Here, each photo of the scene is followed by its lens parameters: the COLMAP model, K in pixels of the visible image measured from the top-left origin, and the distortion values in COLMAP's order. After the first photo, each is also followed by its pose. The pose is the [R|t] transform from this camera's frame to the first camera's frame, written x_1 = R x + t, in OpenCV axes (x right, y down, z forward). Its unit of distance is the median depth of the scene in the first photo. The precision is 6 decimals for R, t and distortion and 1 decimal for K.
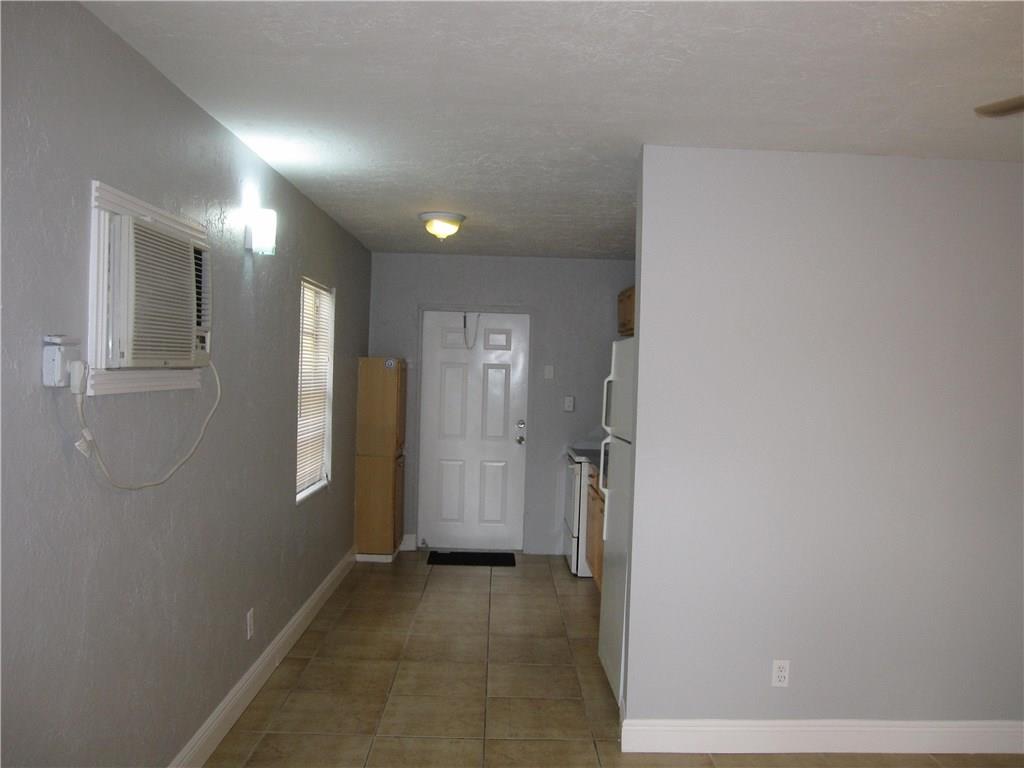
lens RADIAL K [[852.2, 0, 511.2], [0, 852.2, 384.6], [0, 0, 1]] dist [-0.070798, 0.032283]
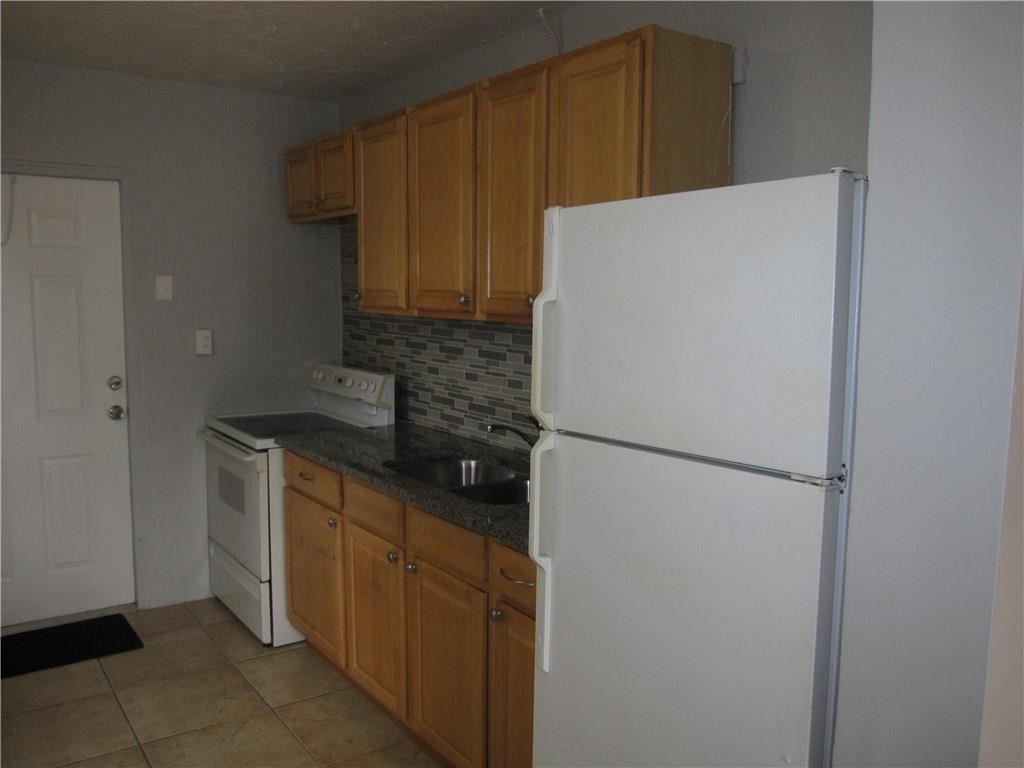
lens RADIAL K [[852.2, 0, 518.2], [0, 852.2, 382.1], [0, 0, 1]] dist [-0.070798, 0.032283]
pose [[0.824795, -0.084373, 0.559101, -0.078756], [0.029176, 0.993838, 0.106936, -0.005642], [-0.564679, -0.071888, 0.822174, 0.409695]]
